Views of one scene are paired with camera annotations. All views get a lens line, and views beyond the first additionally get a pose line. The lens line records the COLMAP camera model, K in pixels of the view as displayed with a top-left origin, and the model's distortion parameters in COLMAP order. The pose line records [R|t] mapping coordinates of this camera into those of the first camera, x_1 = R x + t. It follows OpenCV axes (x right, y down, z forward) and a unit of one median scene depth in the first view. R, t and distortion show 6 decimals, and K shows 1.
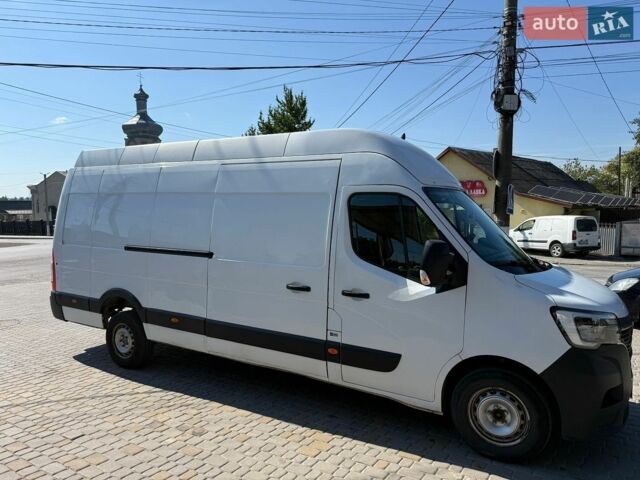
lens RADIAL K [[482.8, 0, 320.0], [0, 482.8, 240.0], [0, 0, 1]] dist [0.012731, -0.004369]
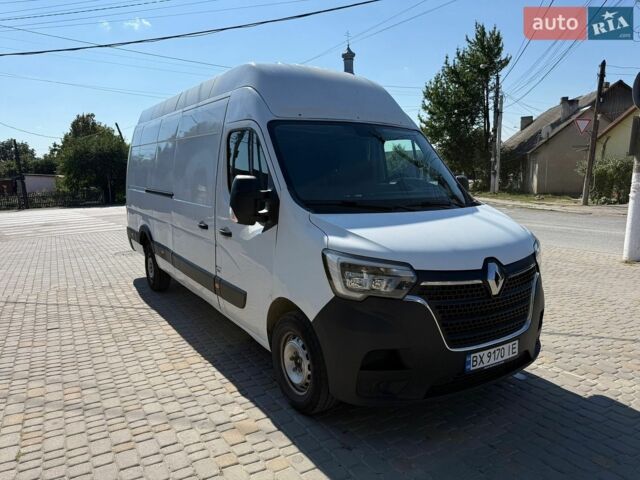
lens RADIAL K [[482.8, 0, 320.0], [0, 482.8, 240.0], [0, 0, 1]] dist [0.012731, -0.004369]
pose [[0.878412, 0.047686, -0.475518, 0.734397], [-0.004230, 0.995746, 0.092043, 0.033942], [0.477885, -0.078840, 0.874877, 0.191957]]
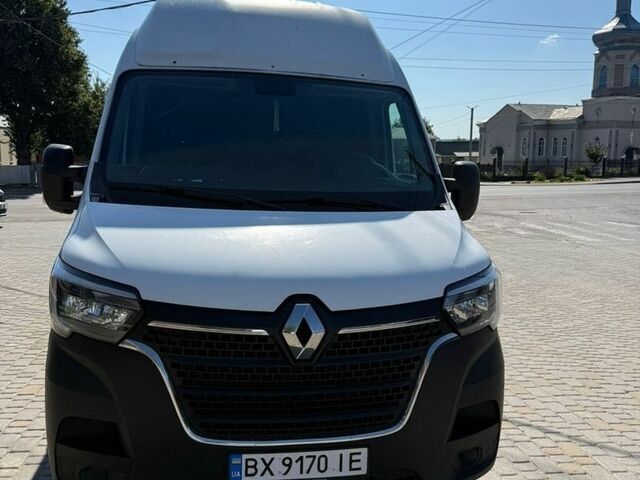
lens RADIAL K [[626.1, 0, 320.0], [0, 626.1, 240.0], [0, 0, 1]] dist [0.195083, -0.337423]
pose [[0.606801, 0.110323, -0.787160, 1.070647], [-0.051374, 0.993694, 0.099667, 0.021106], [0.793192, -0.020039, 0.608642, 0.644096]]
